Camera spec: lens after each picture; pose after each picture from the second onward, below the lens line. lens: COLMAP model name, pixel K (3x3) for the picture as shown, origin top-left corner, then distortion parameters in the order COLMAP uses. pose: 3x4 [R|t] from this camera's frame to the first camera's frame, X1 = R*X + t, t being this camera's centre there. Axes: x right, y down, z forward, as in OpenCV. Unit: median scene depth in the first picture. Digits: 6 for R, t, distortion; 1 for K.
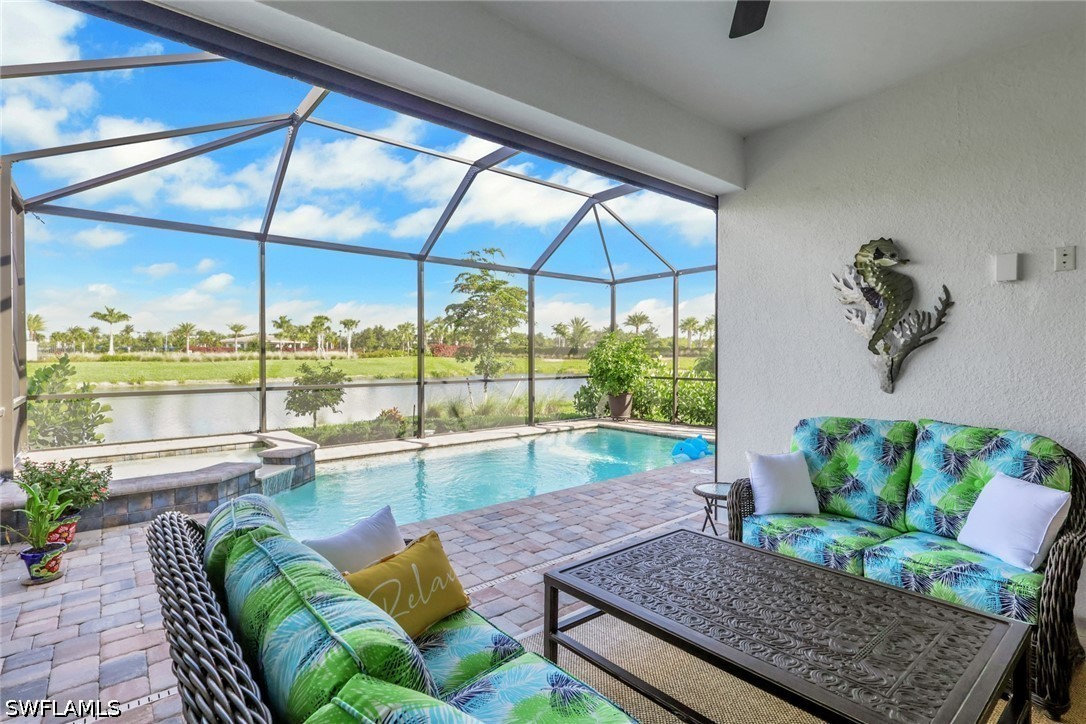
lens RADIAL K [[525.8, 0, 542.5], [0, 525.8, 358.5], [0, 0, 1]] dist [-0.002067, -0.000121]
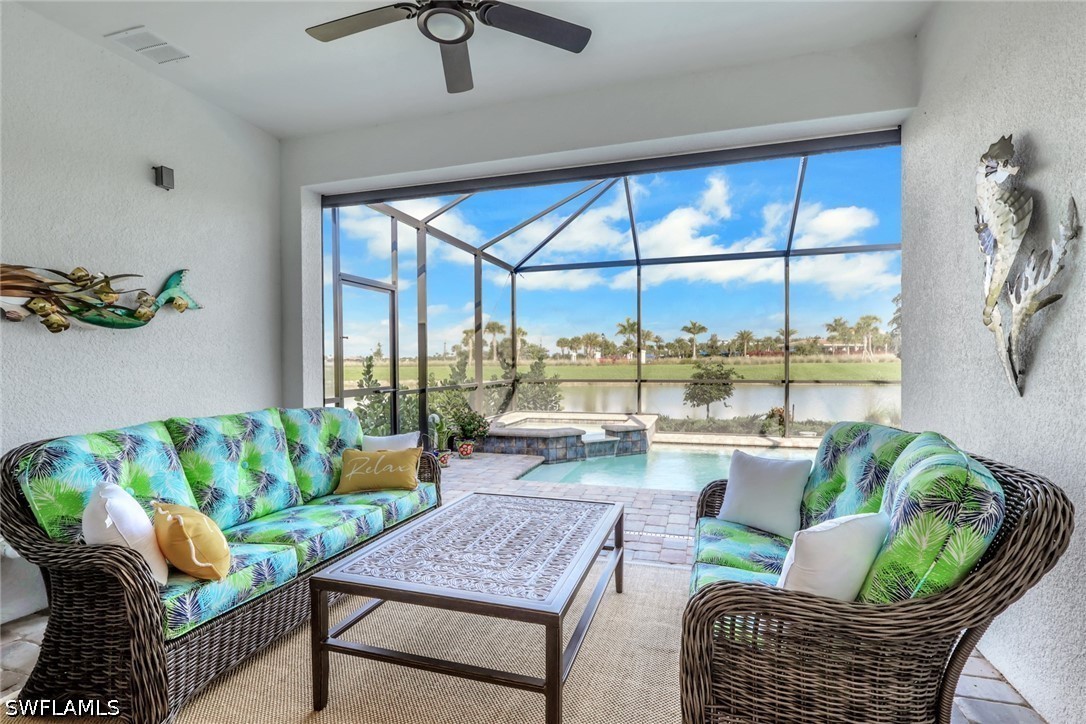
lens RADIAL K [[519.8, 0, 544.5], [0, 519.8, 365.3], [0, 0, 1]] dist [-0.002764, -0.000799]
pose [[0.551275, 0.005323, -0.834307, 0.312647], [-0.000317, 0.999981, 0.006171, 0.010398], [0.834324, -0.003137, 0.551266, 0.086813]]
